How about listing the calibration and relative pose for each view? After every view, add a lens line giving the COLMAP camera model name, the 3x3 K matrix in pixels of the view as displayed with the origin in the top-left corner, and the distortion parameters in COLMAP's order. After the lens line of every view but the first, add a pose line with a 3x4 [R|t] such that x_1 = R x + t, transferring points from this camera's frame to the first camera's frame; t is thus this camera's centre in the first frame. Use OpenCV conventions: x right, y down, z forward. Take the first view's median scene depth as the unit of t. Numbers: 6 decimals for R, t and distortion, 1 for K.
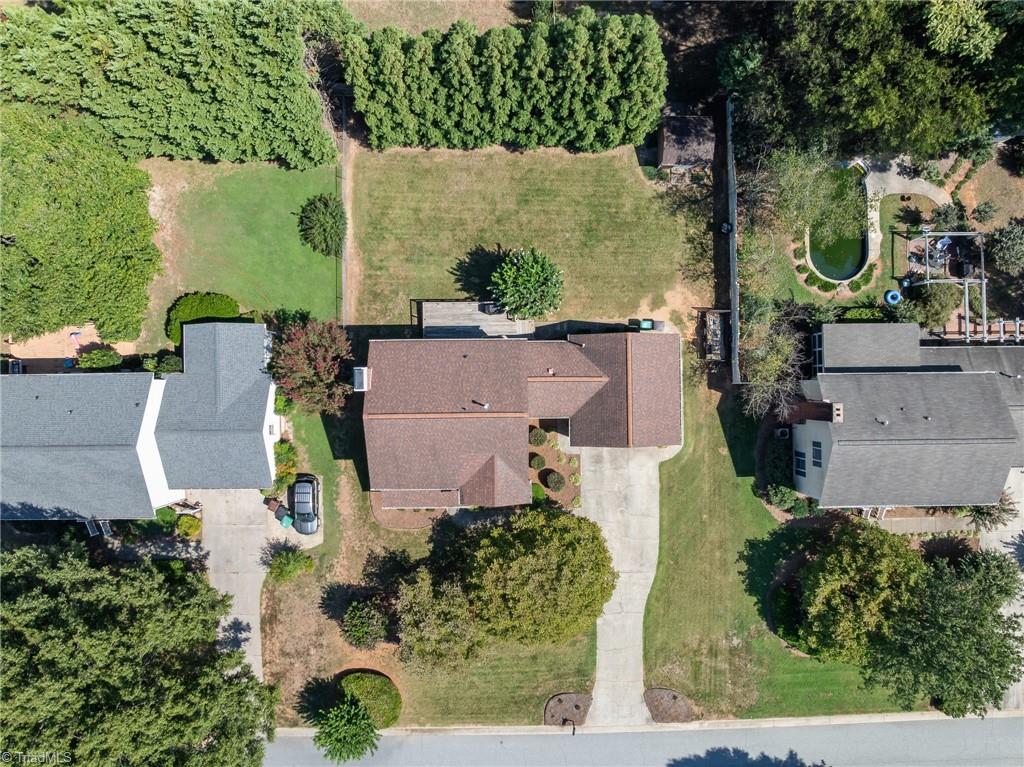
lens RADIAL K [[719.9, 0, 519.6], [0, 719.9, 386.7], [0, 0, 1]] dist [-0.021457, 0.000586]
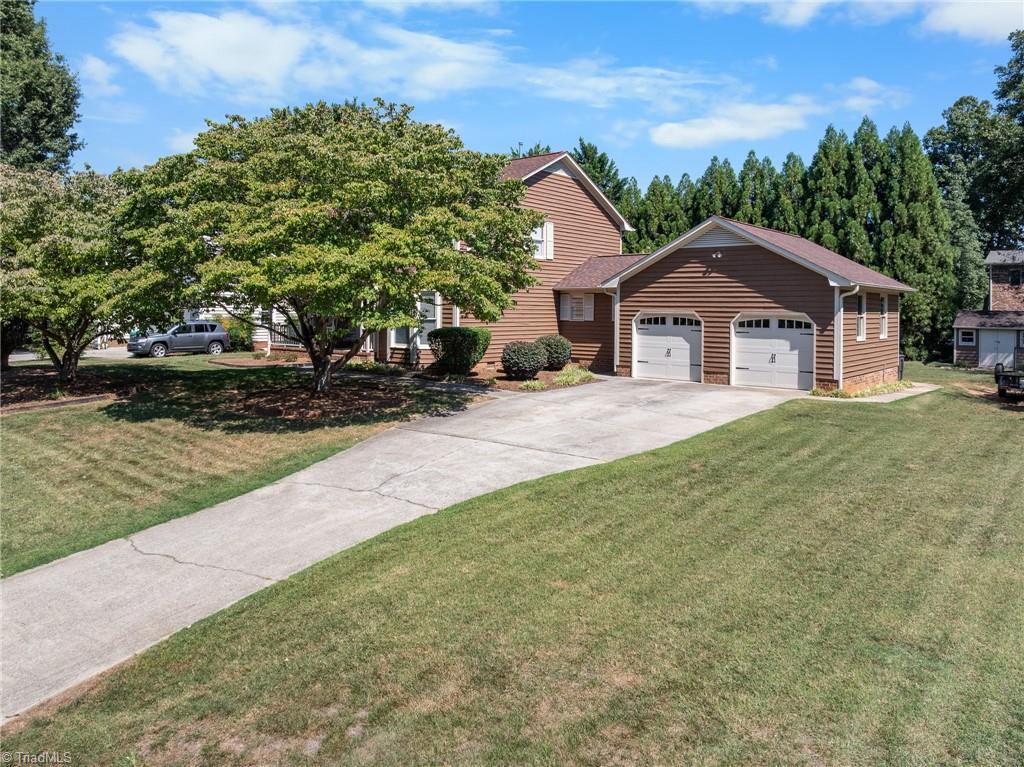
lens RADIAL K [[757.3, 0, 505.0], [0, 757.3, 310.9], [0, 0, 1]] dist [-0.048379, -0.002045]
pose [[0.760747, -0.005489, -0.649026, 0.319530], [-0.649013, 0.004078, -0.760766, 0.461311], [0.006823, 0.999977, -0.000459, 0.957676]]
